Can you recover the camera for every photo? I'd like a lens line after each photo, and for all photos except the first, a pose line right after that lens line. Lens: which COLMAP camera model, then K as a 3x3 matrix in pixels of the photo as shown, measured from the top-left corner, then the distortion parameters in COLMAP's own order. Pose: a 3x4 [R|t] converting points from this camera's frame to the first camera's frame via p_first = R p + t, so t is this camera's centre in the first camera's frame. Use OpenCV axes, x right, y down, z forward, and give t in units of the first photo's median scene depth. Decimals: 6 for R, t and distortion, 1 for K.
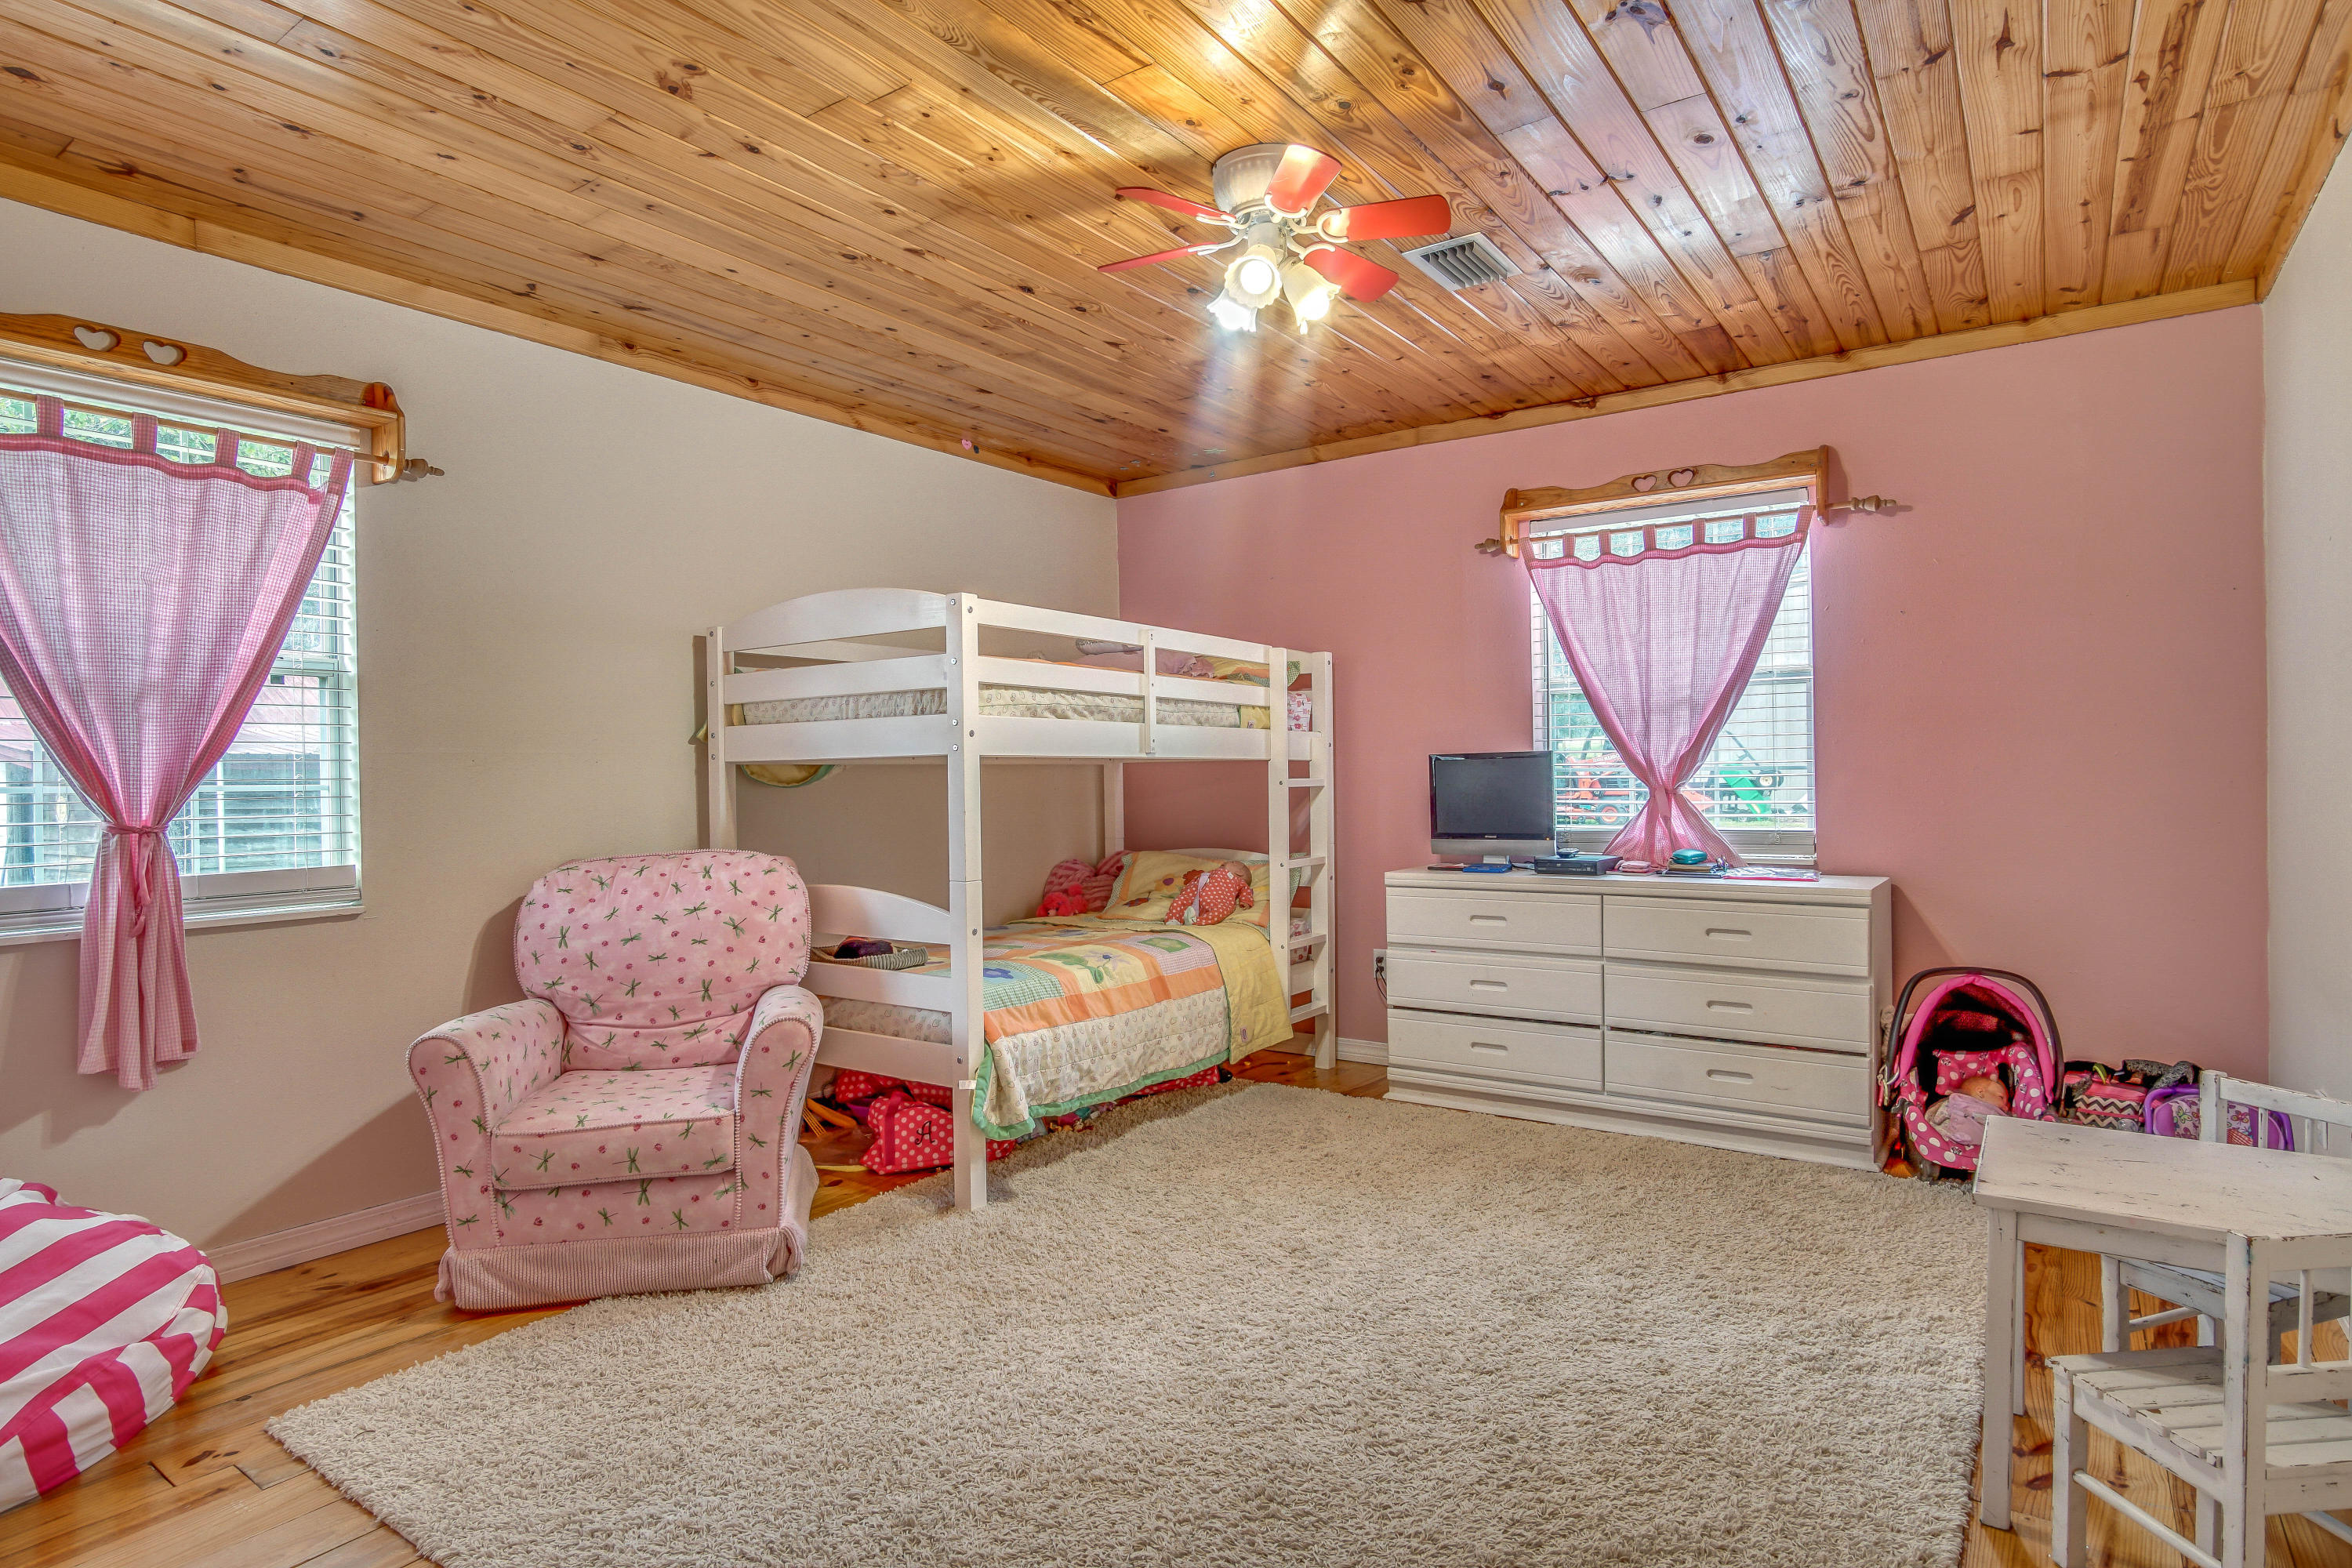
lens RADIAL K [[1341.4, 0, 1160.8], [0, 1341.4, 779.7], [0, 0, 1]] dist [-0.033320, 0.001249]
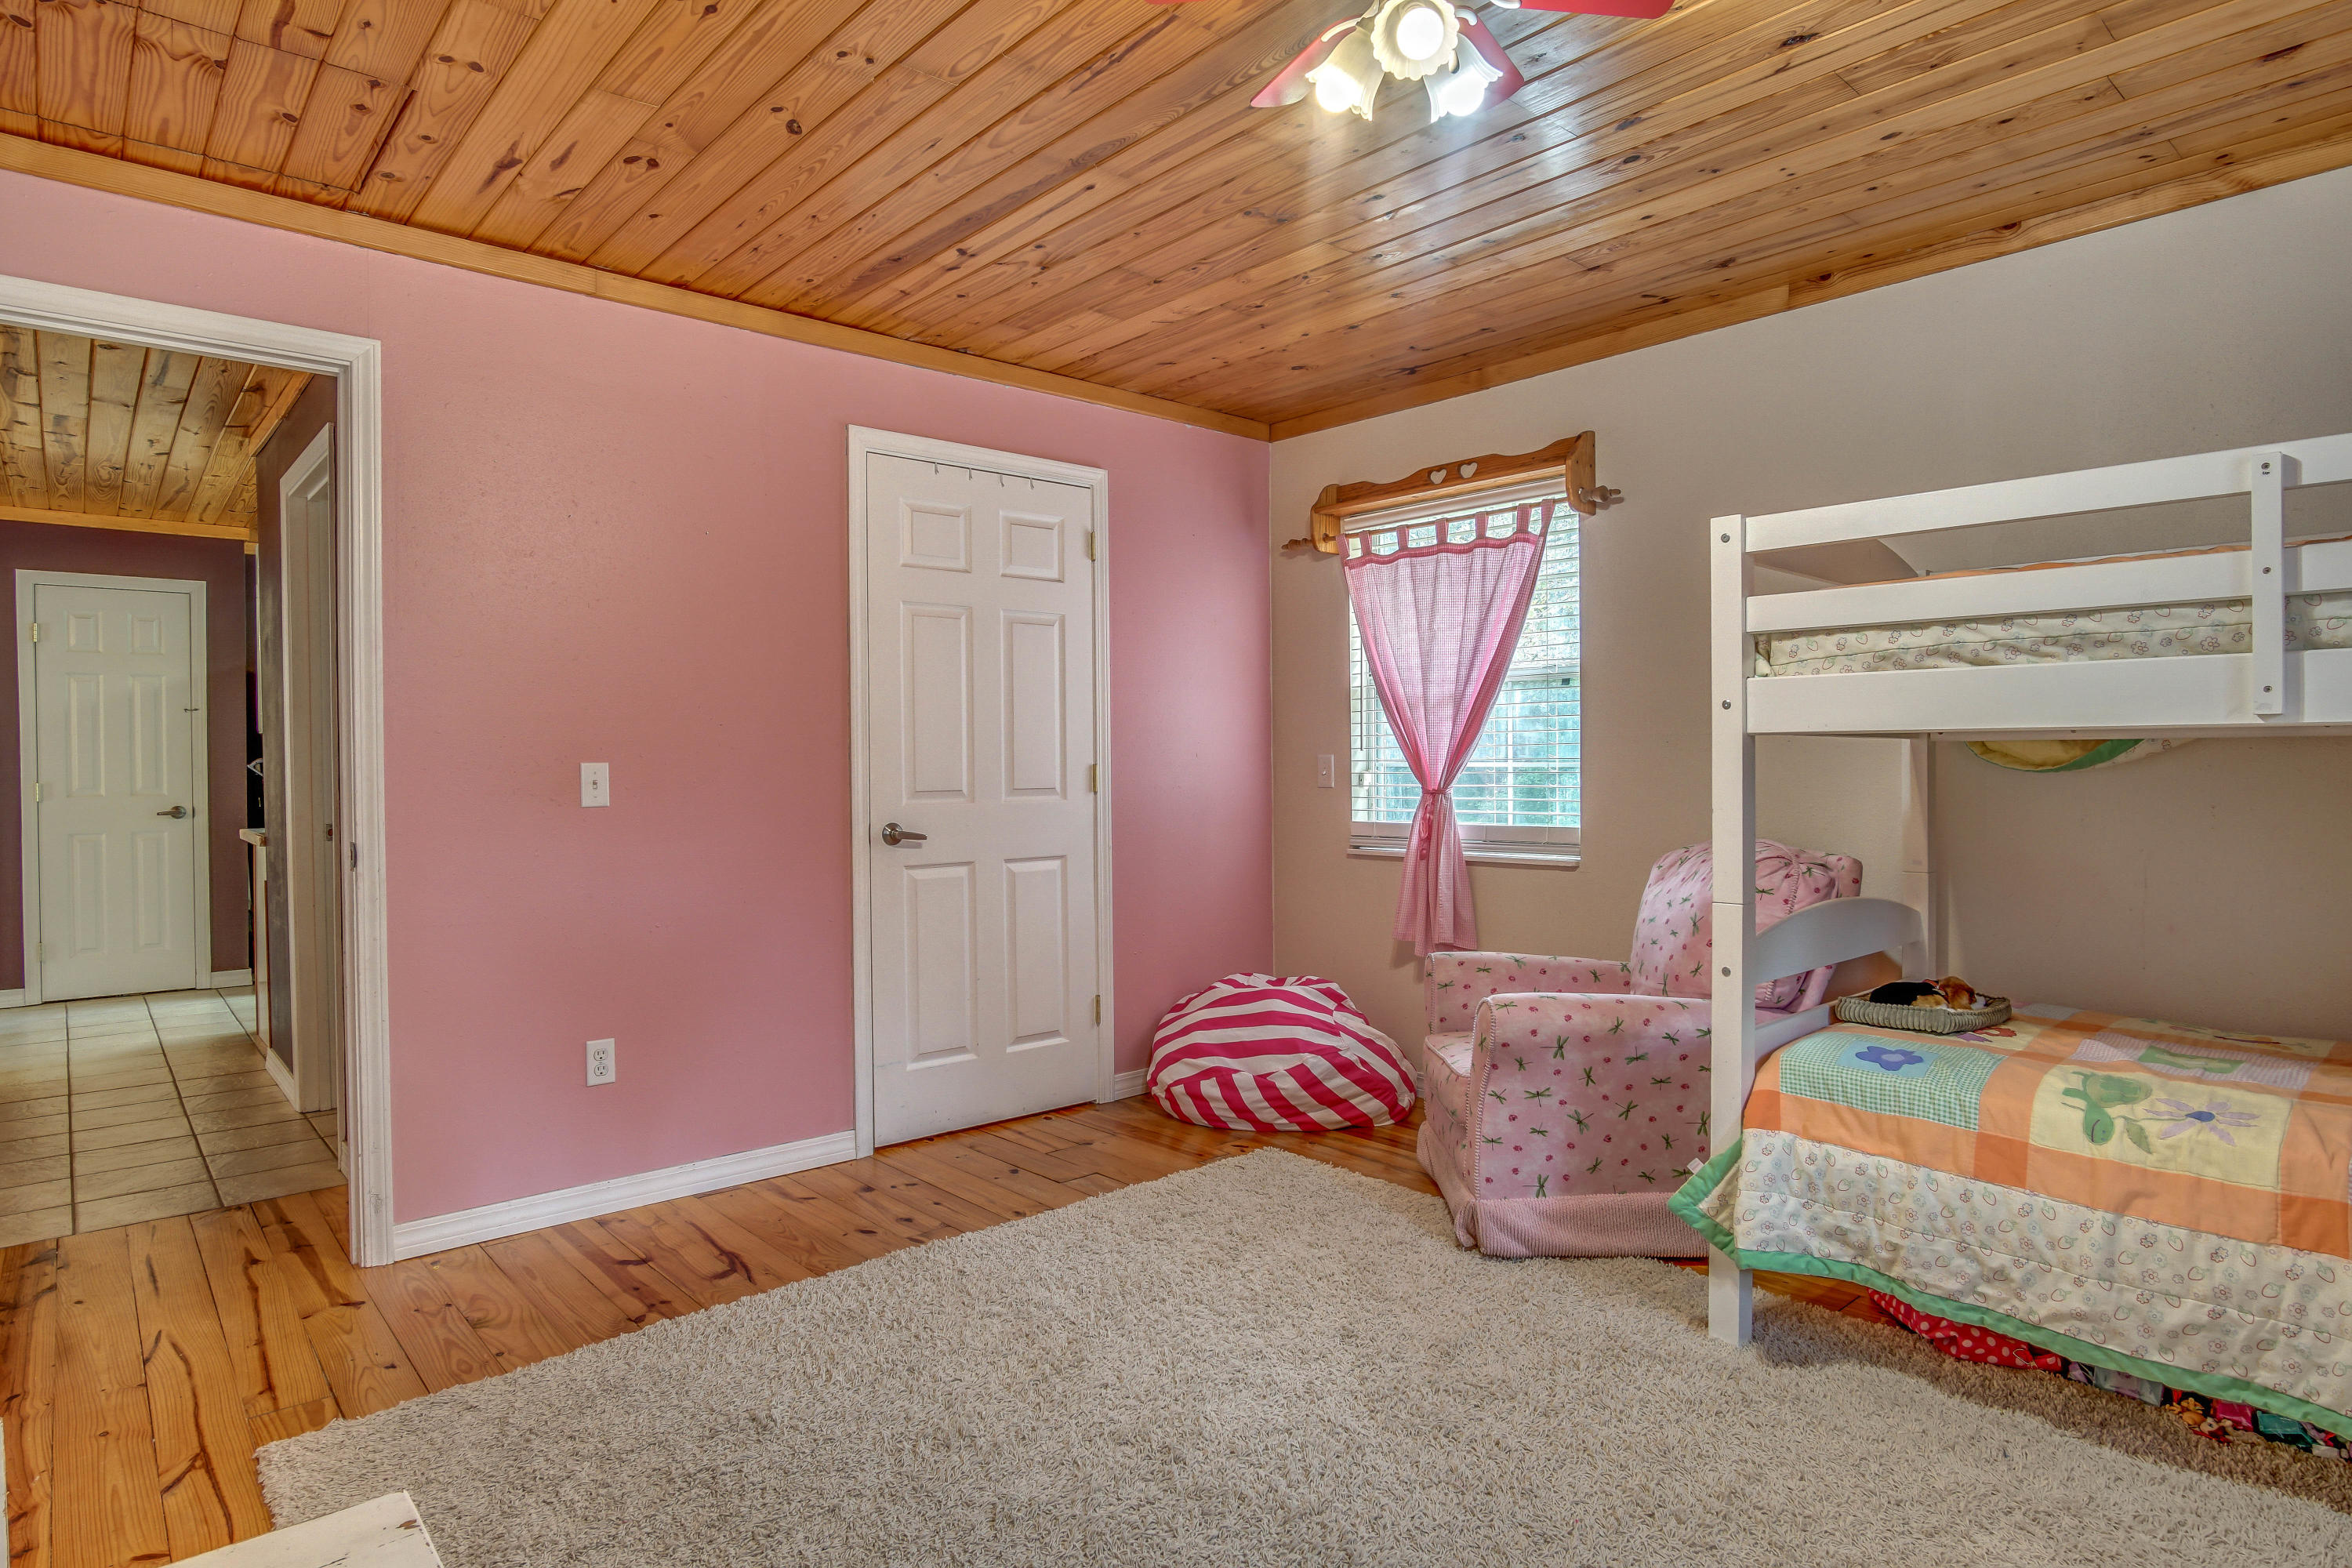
lens RADIAL K [[1341.4, 0, 1162.6], [0, 1341.4, 782.7], [0, 0, 1]] dist [-0.033320, 0.001249]
pose [[-0.280723, 0.027185, -0.959404, 0.654467], [0.007138, 0.999630, 0.026236, -0.012964], [0.959762, 0.000517, -0.280813, 0.908031]]
